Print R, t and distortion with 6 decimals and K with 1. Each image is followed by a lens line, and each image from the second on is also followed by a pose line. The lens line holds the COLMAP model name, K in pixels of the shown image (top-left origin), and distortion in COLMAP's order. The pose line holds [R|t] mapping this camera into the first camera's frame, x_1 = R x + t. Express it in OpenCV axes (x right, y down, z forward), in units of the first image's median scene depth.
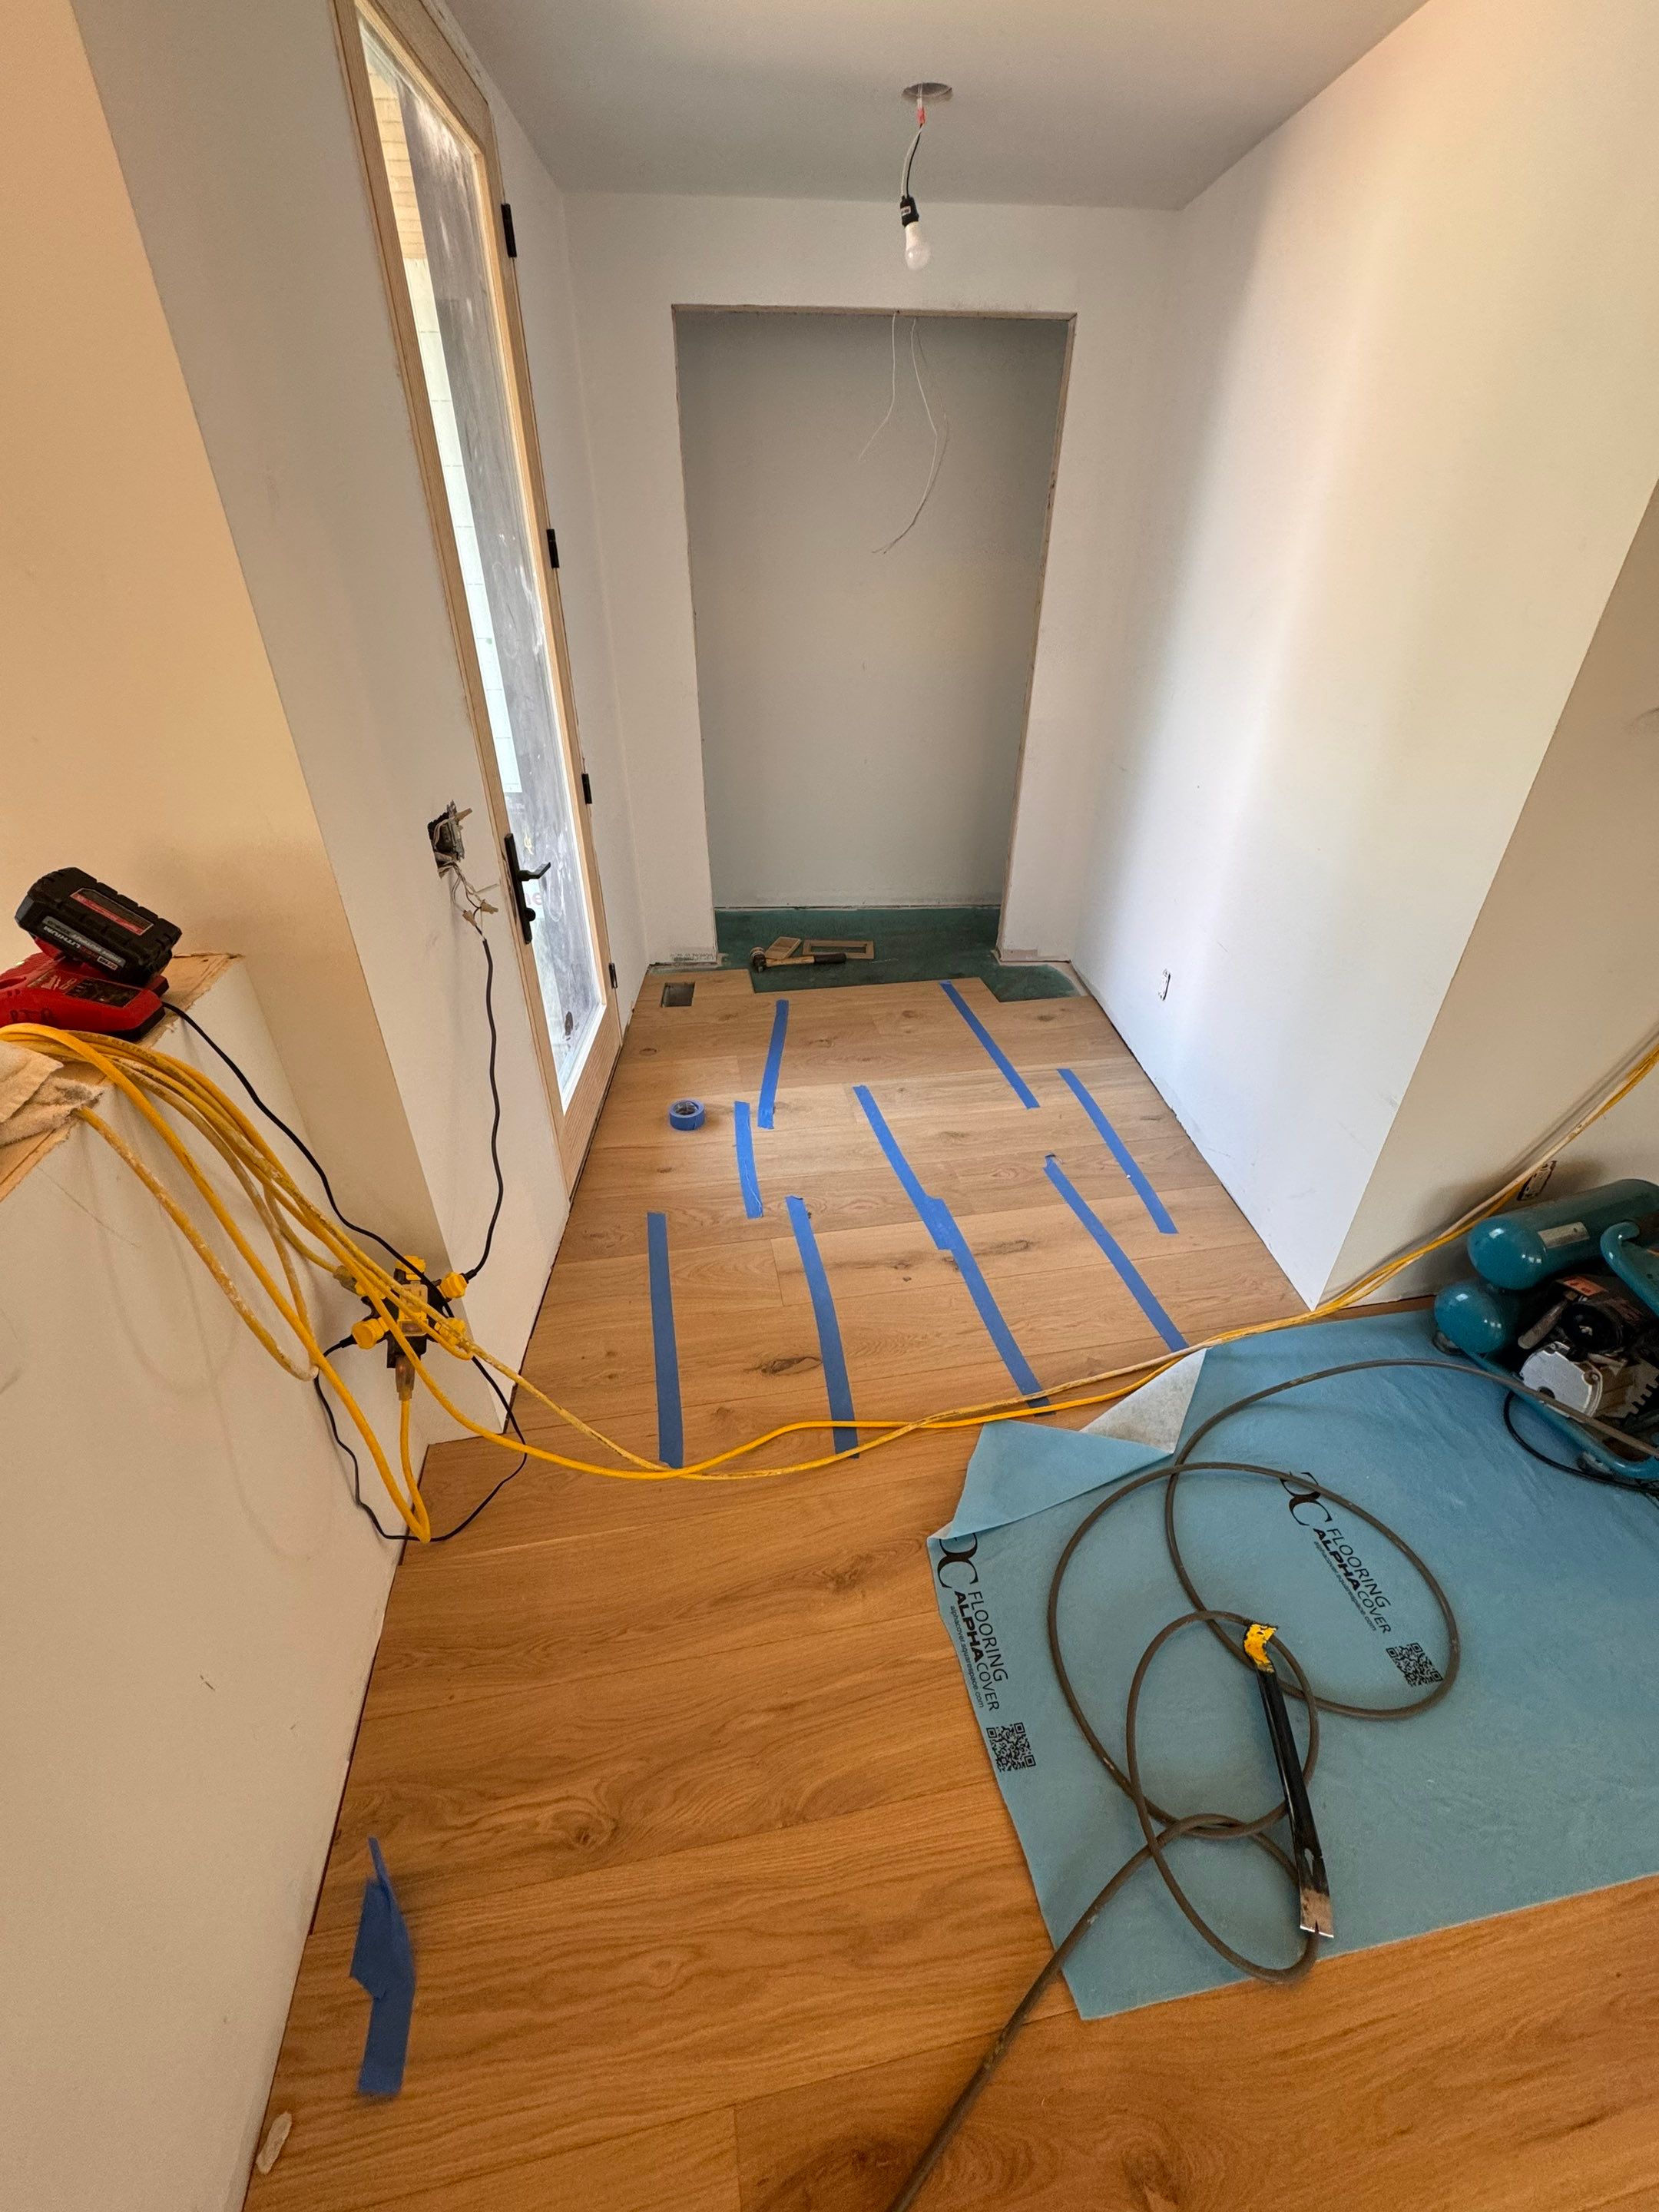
lens RADIAL K [[879.0, 0, 829.5], [0, 879.0, 1106.0], [0, 0, 1]] dist [-0.000654, -0.000107]
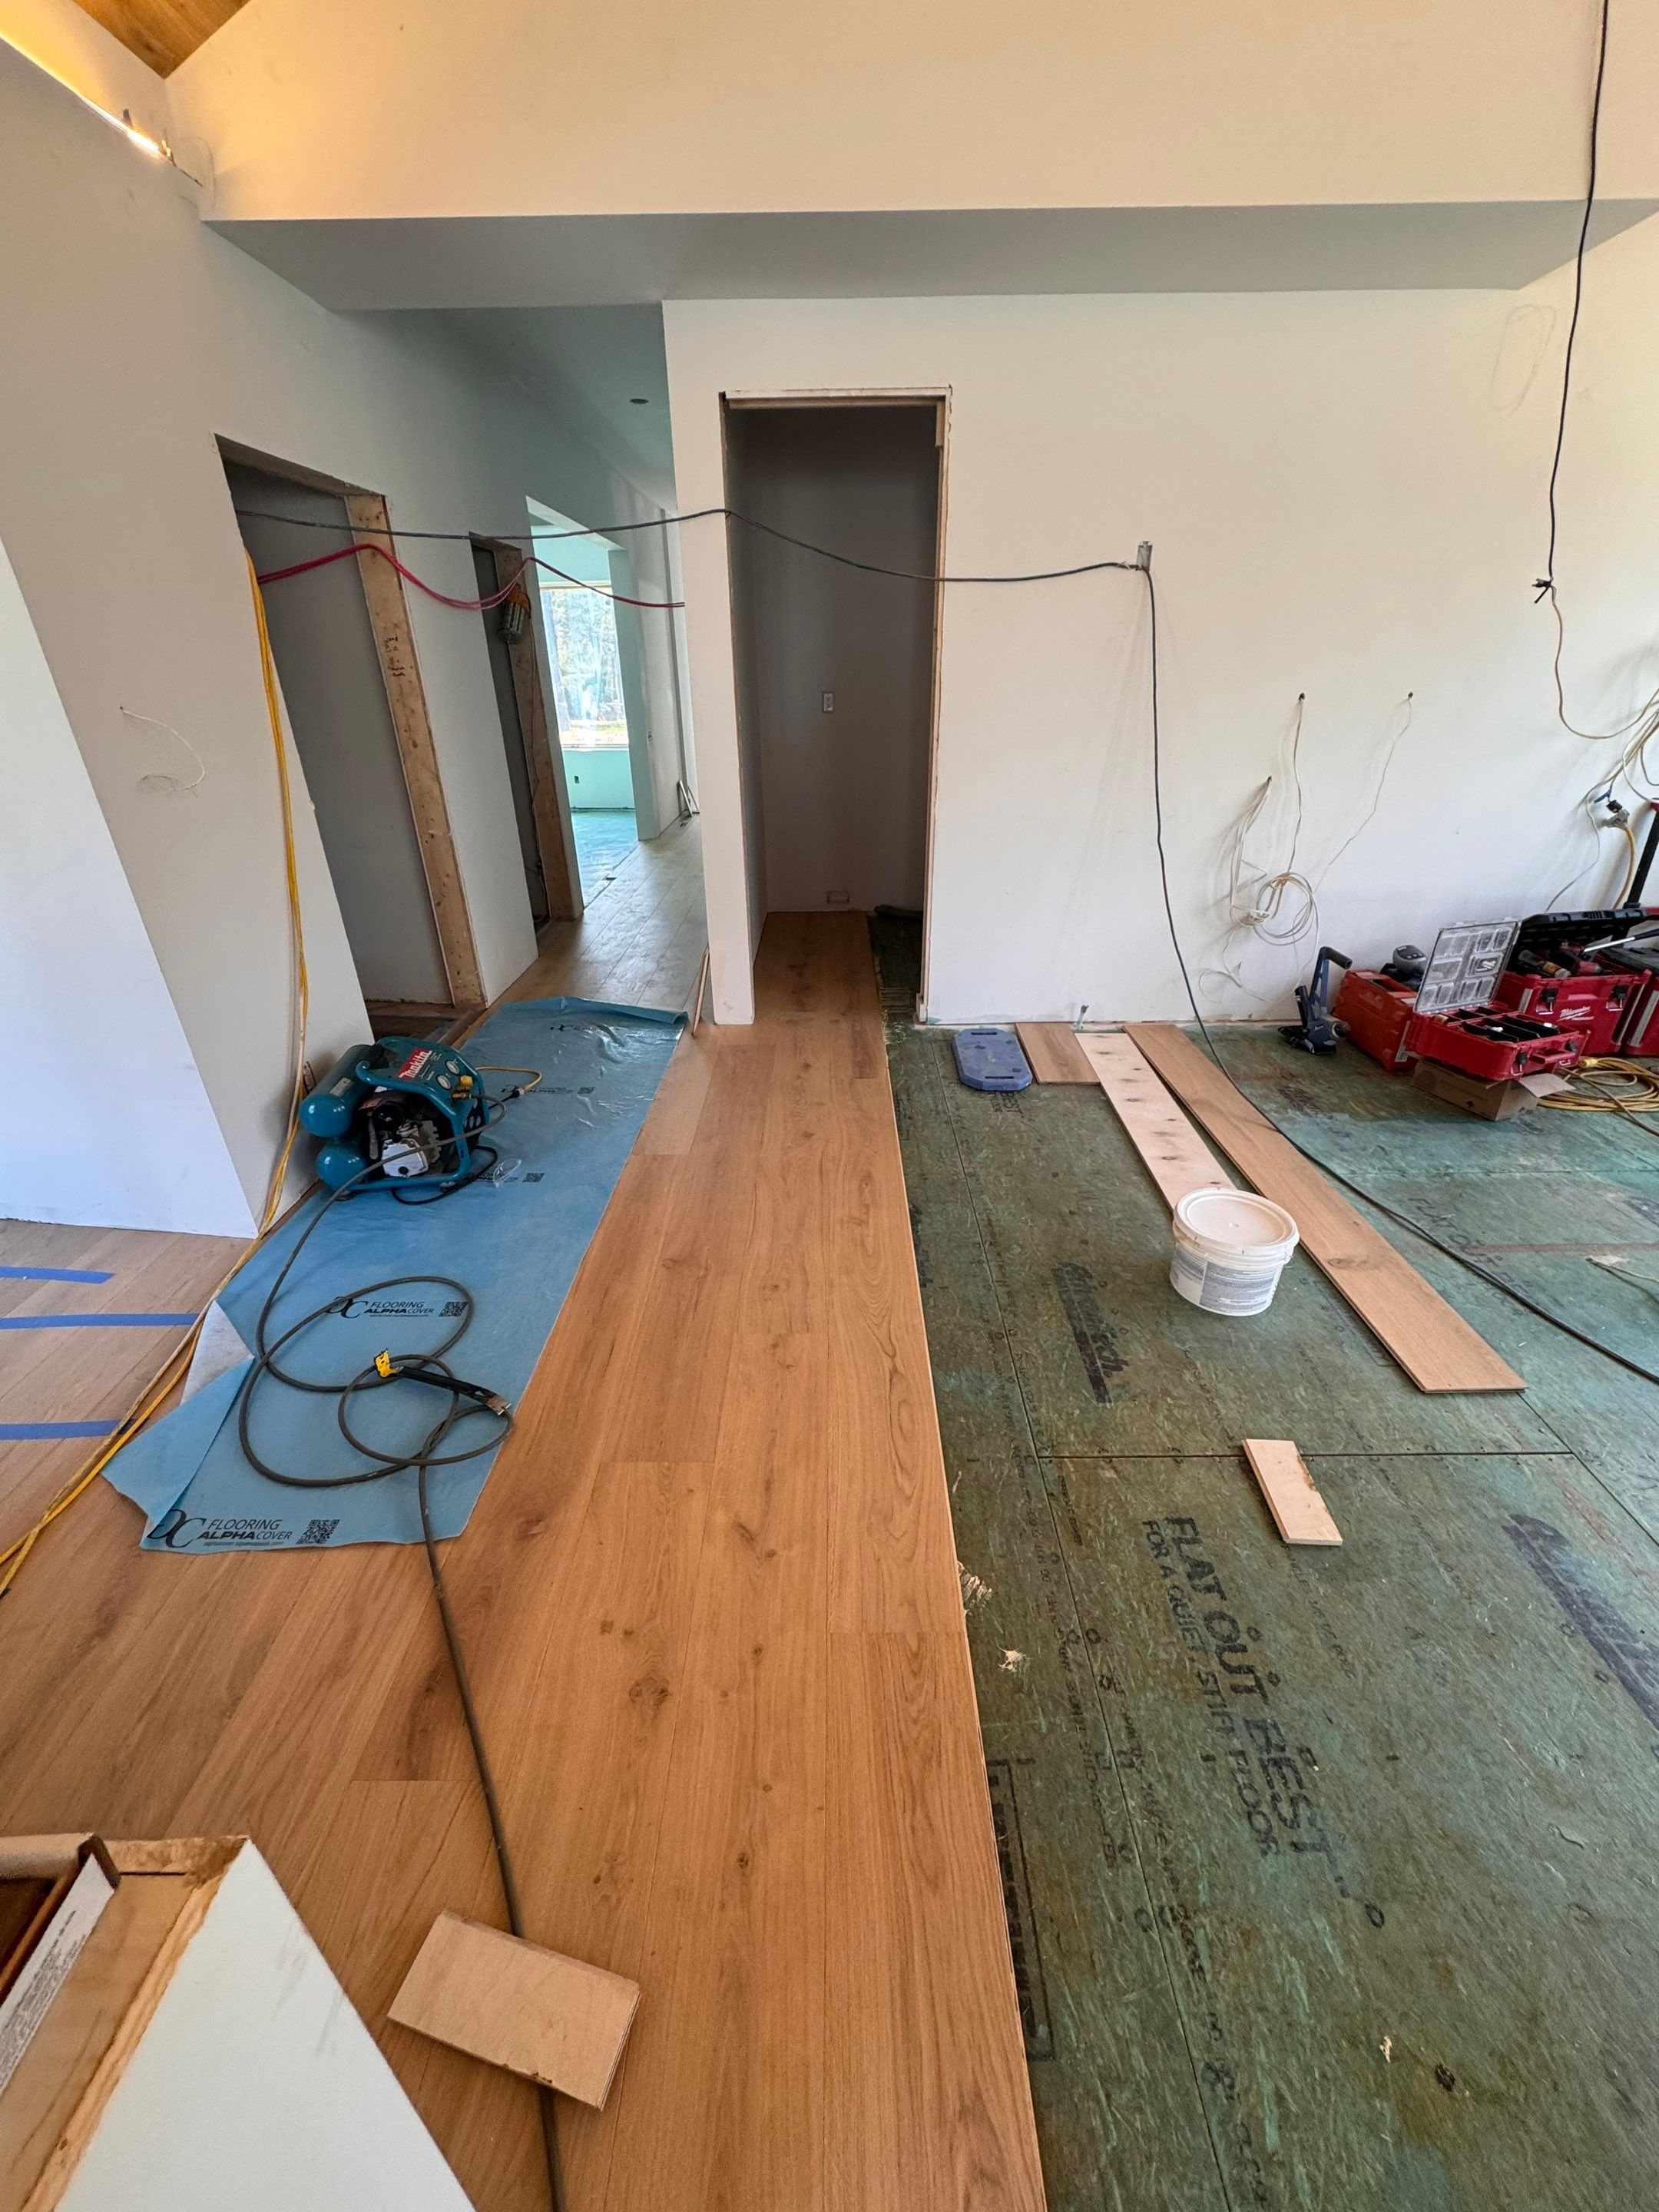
lens RADIAL K [[879.0, 0, 829.5], [0, 879.0, 1106.0], [0, 0, 1]] dist [-0.000654, -0.000107]
pose [[0.188364, -0.446000, 0.874987, -0.421544], [0.534148, 0.794163, 0.289813, 0.190346], [-0.824139, 0.412782, 0.387822, -0.344443]]
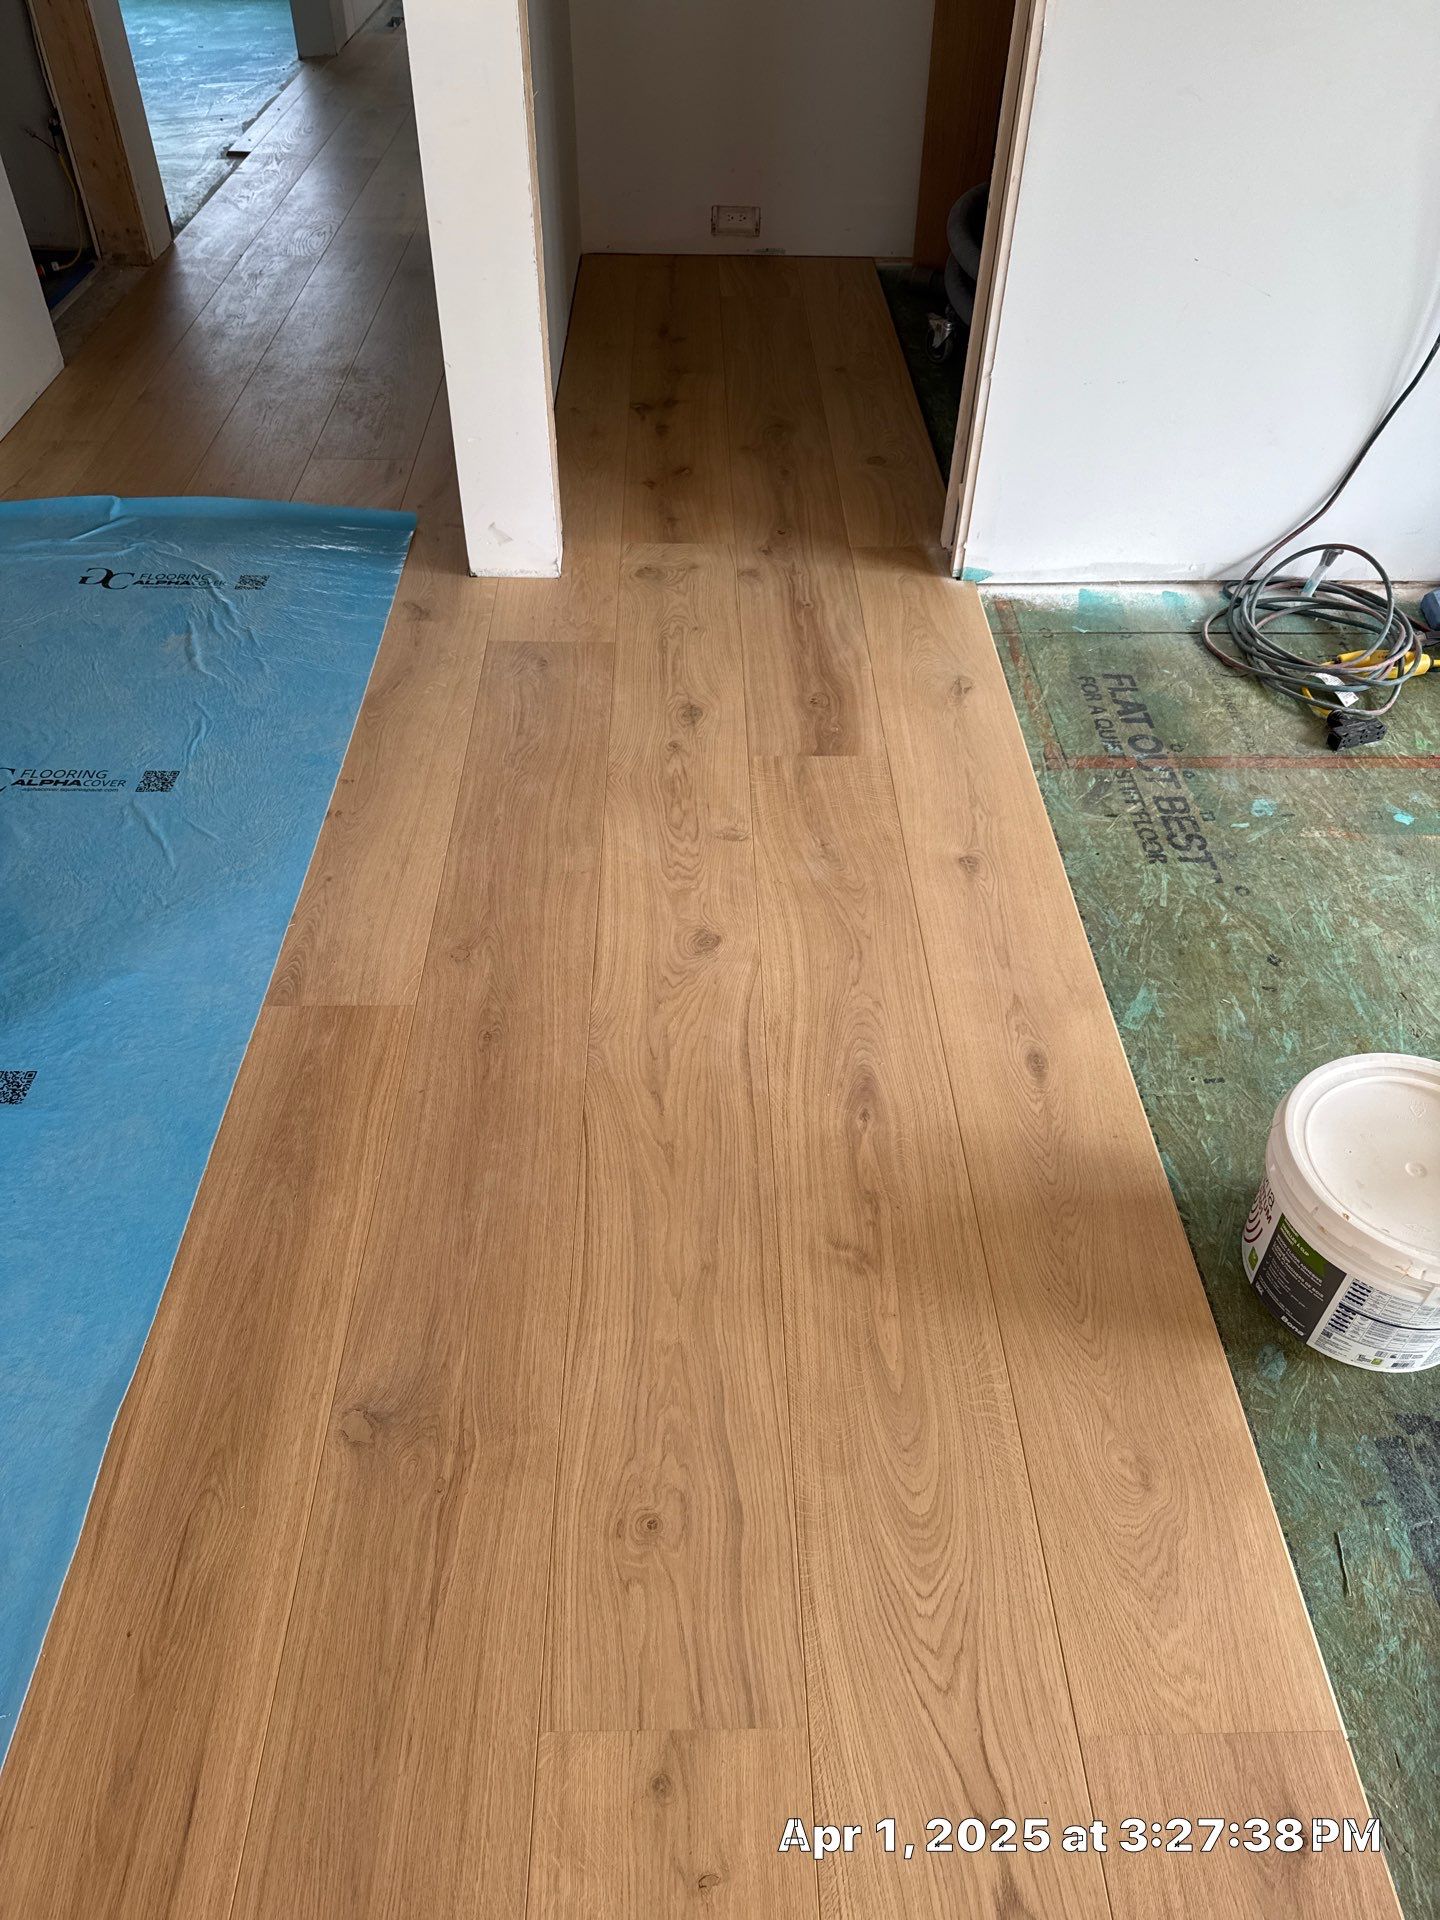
lens RADIAL K [[1354.1, 0, 715.7], [0, 1354.1, 969.2], [0, 0, 1]] dist [0.039315, -0.045329]
pose [[0.168237, -0.681387, 0.712326, 0.359805], [0.513616, 0.677377, 0.526649, 0.158347], [-0.841365, 0.277260, 0.463931, -0.088660]]
